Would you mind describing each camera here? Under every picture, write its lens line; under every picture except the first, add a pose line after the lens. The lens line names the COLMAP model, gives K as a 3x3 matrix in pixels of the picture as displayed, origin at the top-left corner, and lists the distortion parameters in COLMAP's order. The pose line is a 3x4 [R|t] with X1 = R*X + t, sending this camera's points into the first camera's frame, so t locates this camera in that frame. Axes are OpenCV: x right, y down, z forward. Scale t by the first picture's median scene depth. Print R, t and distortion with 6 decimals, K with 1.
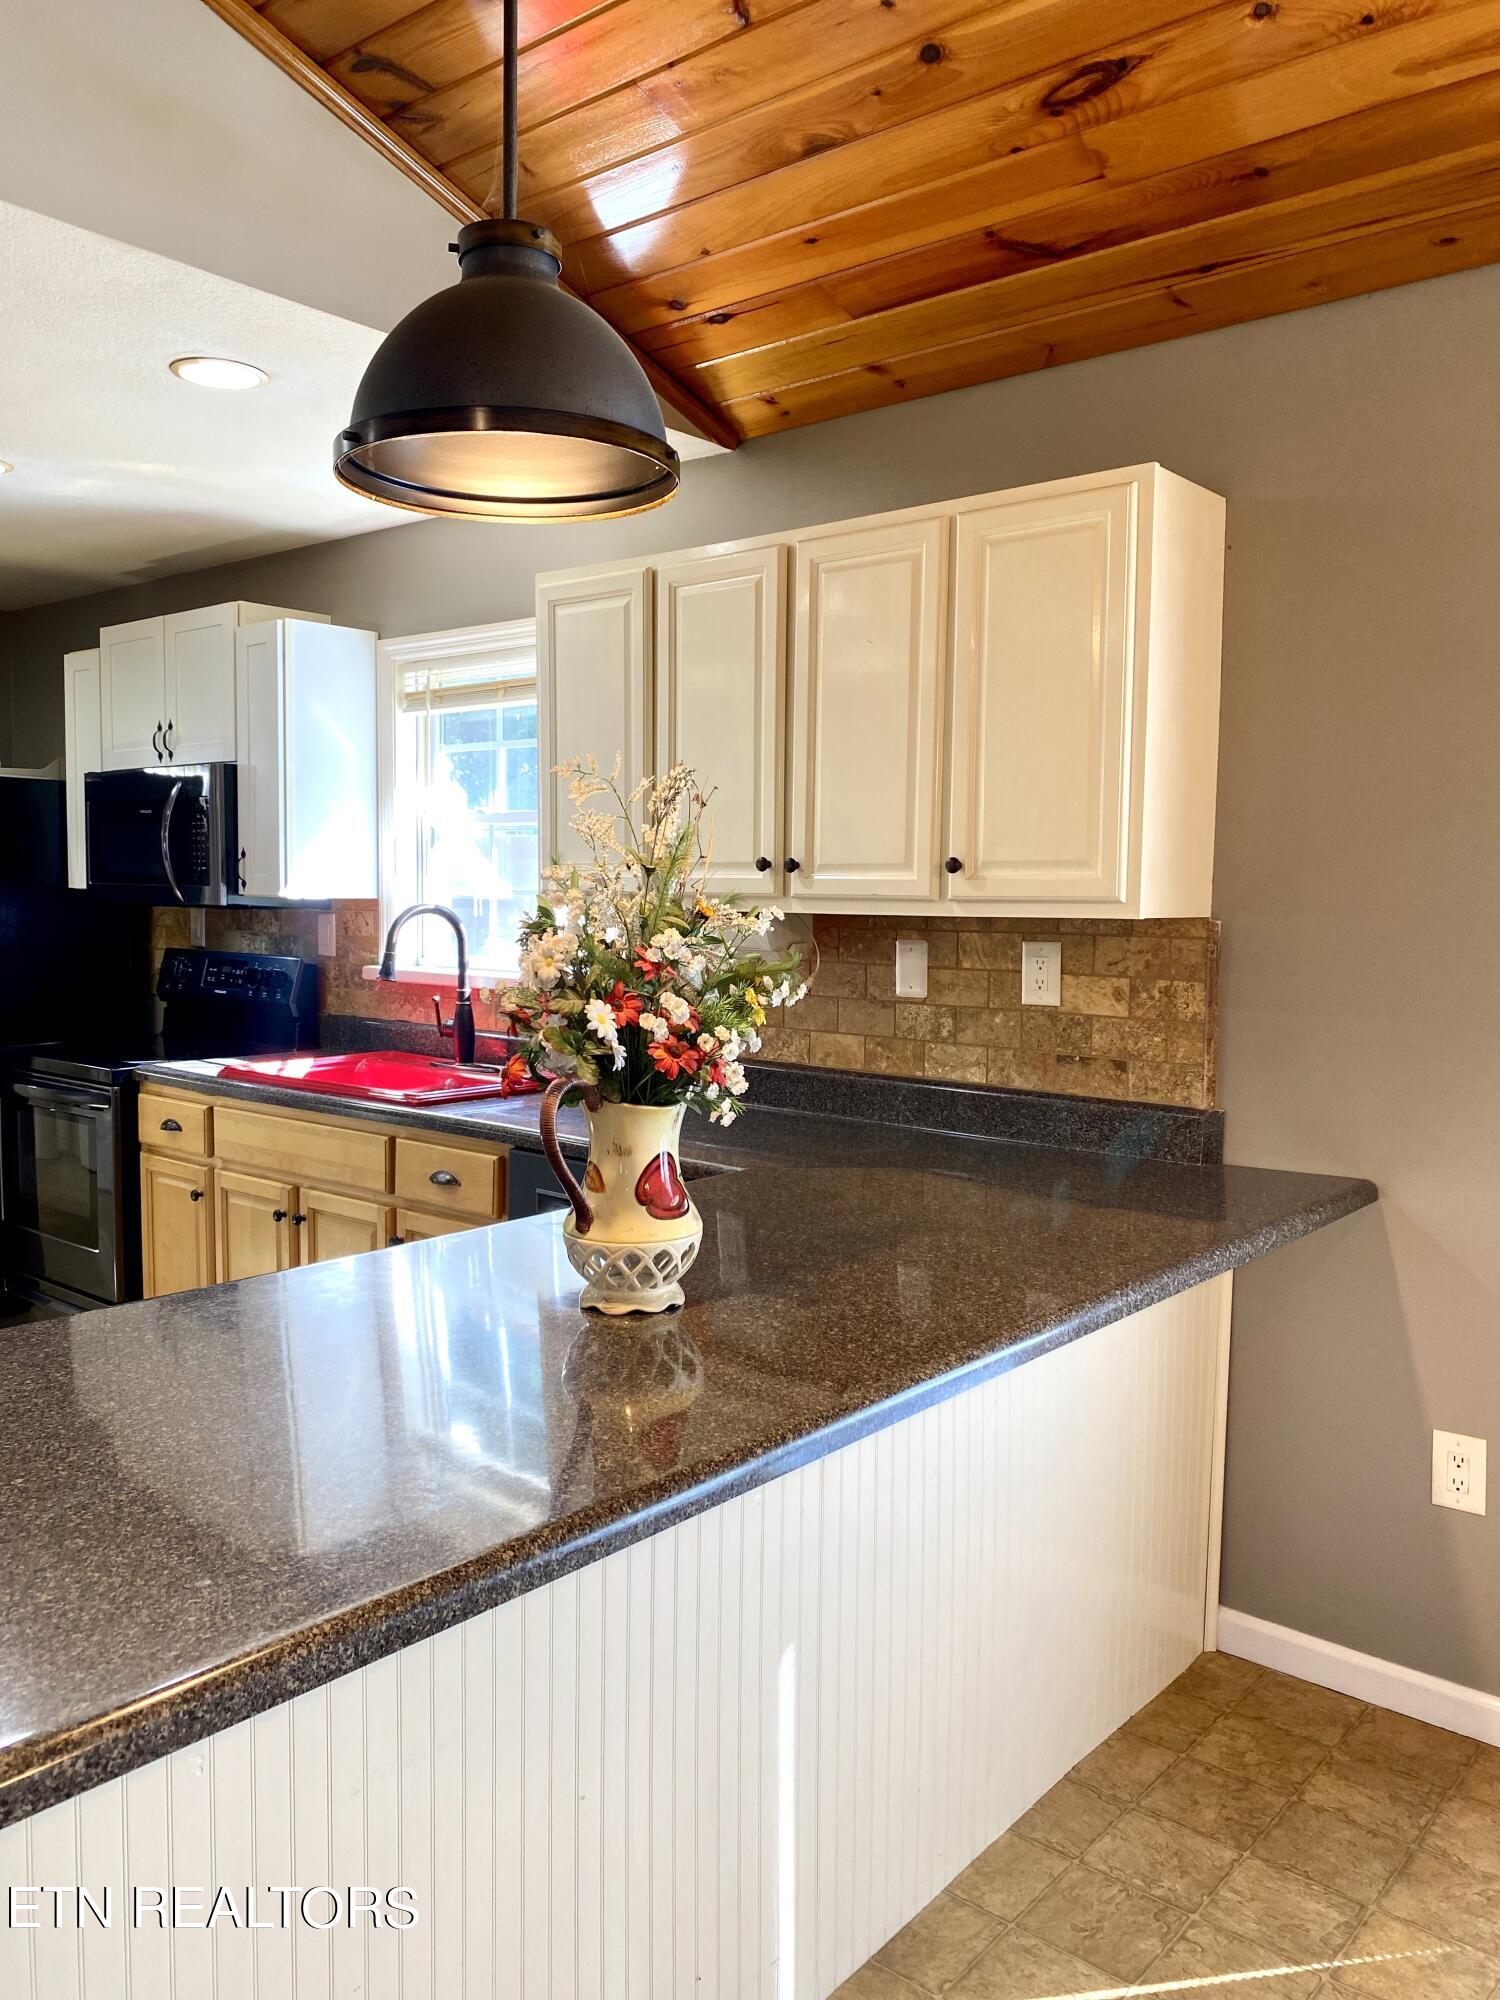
lens RADIAL K [[1563.6, 0, 761.5], [0, 1563.6, 1009.2], [0, 0, 1]] dist [0.035347, -0.016080]
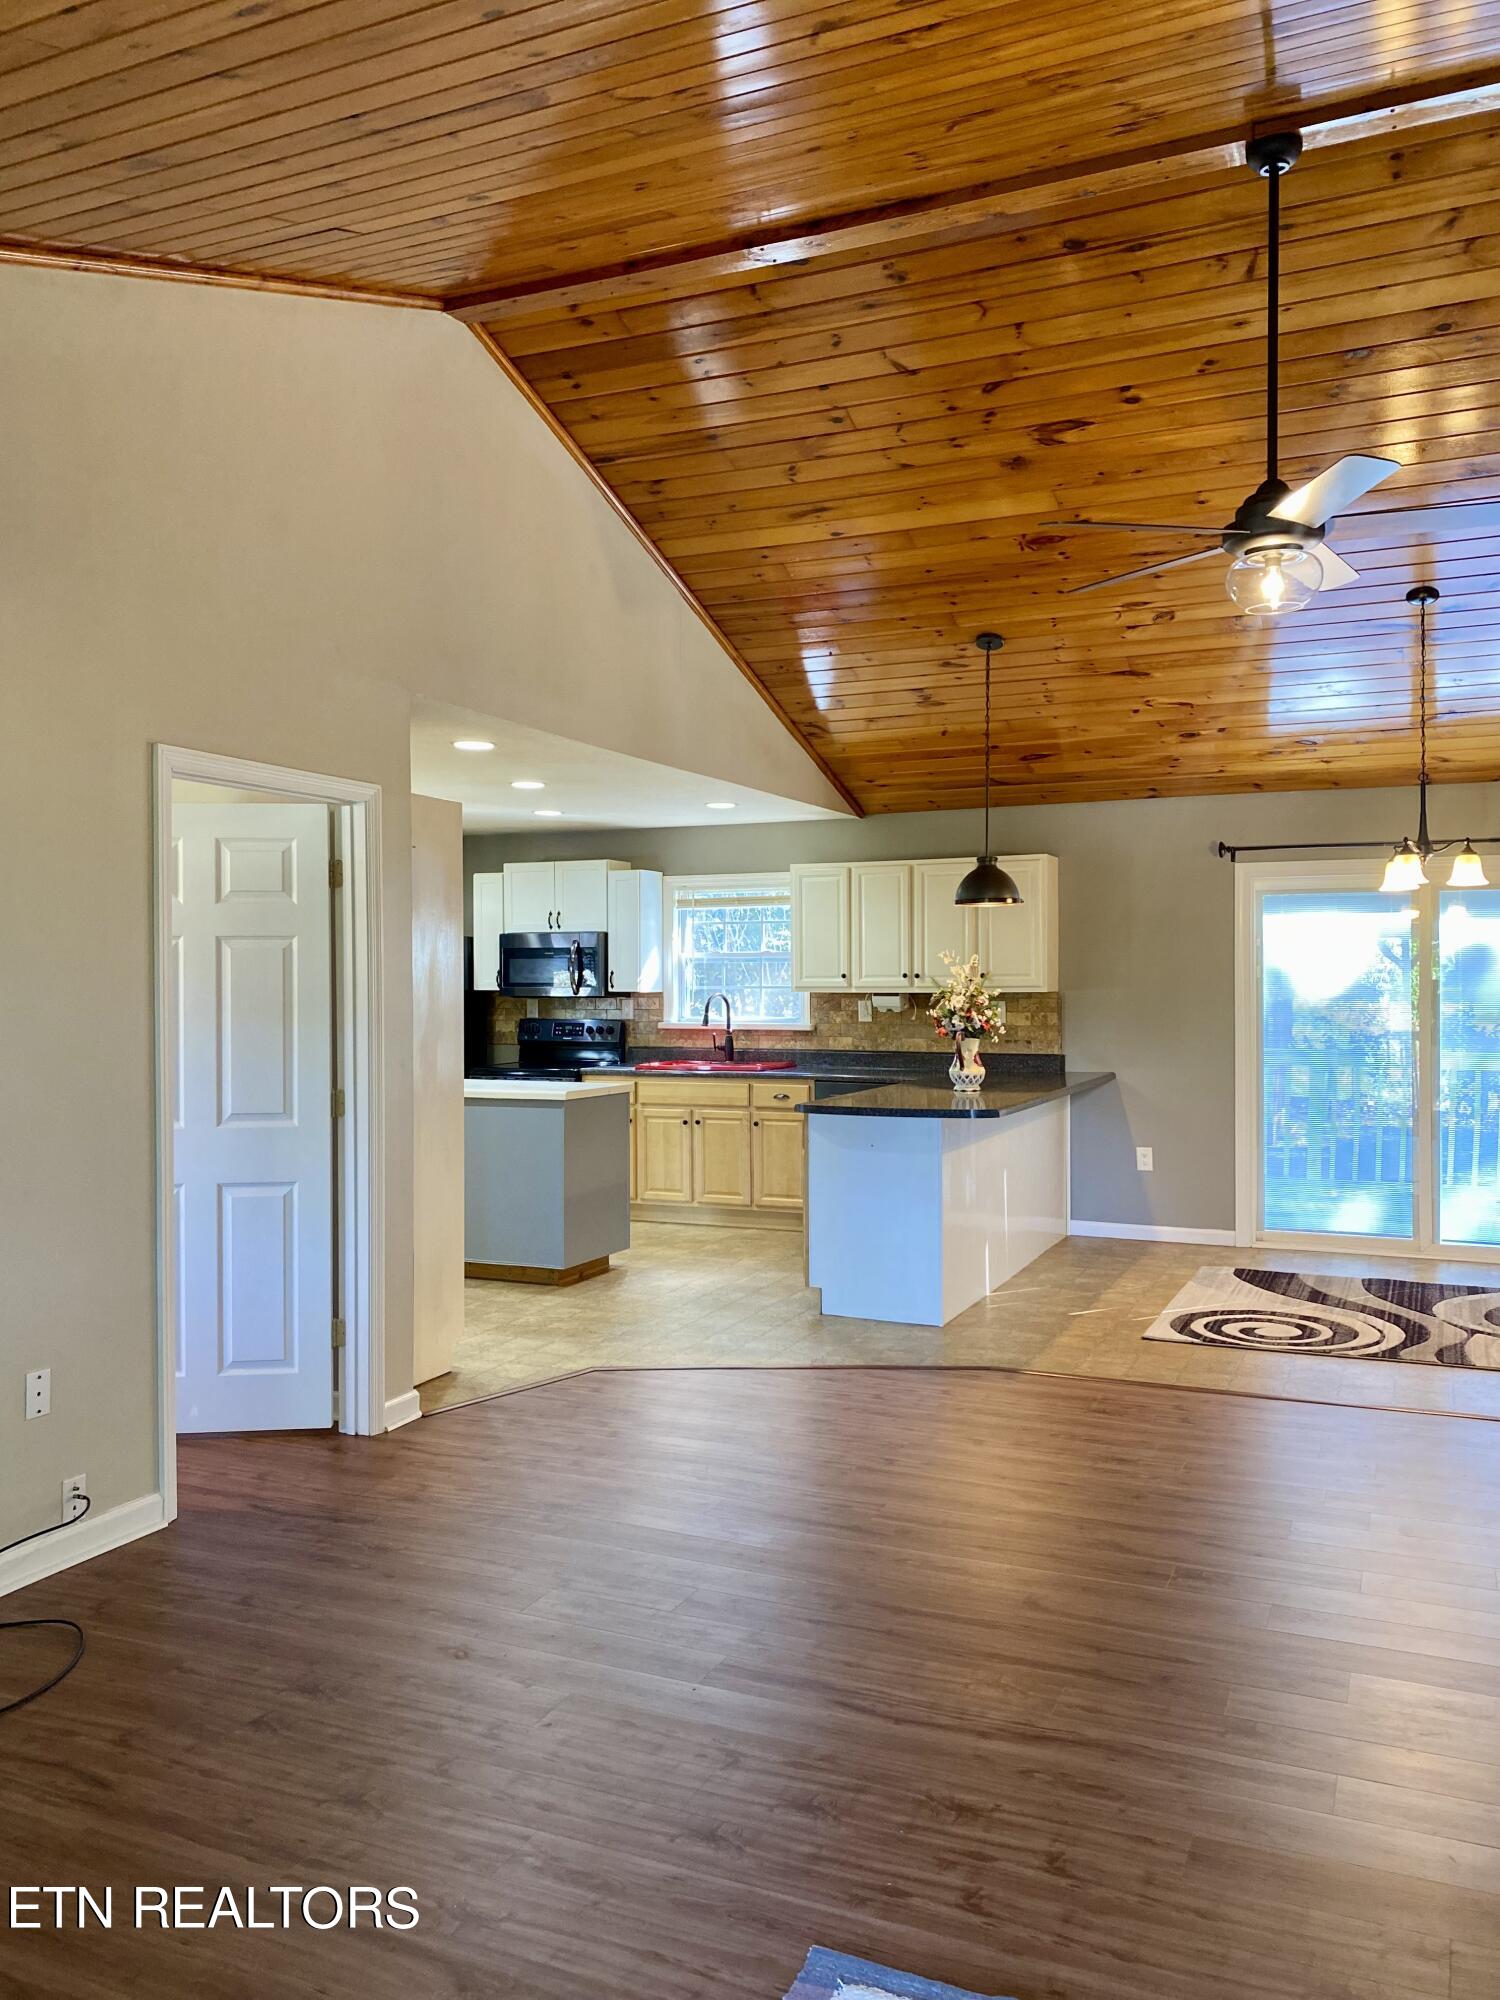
lens RADIAL K [[1563.6, 0, 741.2], [0, 1563.6, 993.4], [0, 0, 1]] dist [0.035347, -0.016080]
pose [[0.961576, -0.018998, 0.273881, -1.097791], [0.037433, 0.997359, -0.062241, 0.108000], [-0.271975, 0.070102, 0.959747, -1.689456]]
